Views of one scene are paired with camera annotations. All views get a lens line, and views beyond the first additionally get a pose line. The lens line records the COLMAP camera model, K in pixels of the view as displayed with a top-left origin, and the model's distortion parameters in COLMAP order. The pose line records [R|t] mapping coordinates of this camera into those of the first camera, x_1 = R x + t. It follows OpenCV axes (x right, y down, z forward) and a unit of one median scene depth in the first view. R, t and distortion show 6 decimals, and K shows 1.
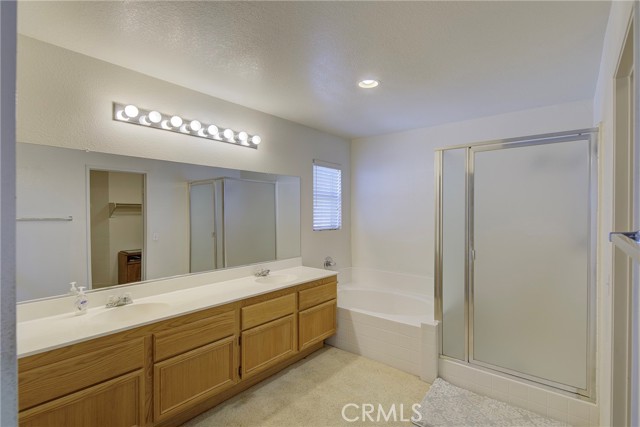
lens RADIAL K [[310.9, 0, 320.6], [0, 310.9, 213.0], [0, 0, 1]] dist [0.003288, -0.004358]
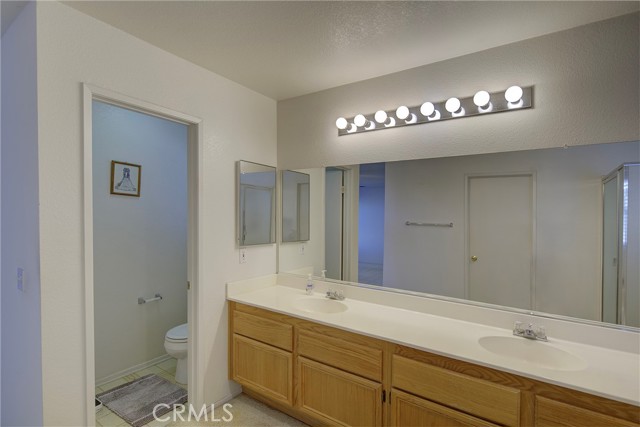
lens RADIAL K [[310.9, 0, 323.5], [0, 310.9, 224.2], [0, 0, 1]] dist [0.003288, -0.004358]
pose [[0.086437, 0.030201, -0.995799, 0.438952], [-0.029126, 0.999190, 0.027776, -0.003187], [0.995831, 0.026603, 0.087247, 0.801423]]
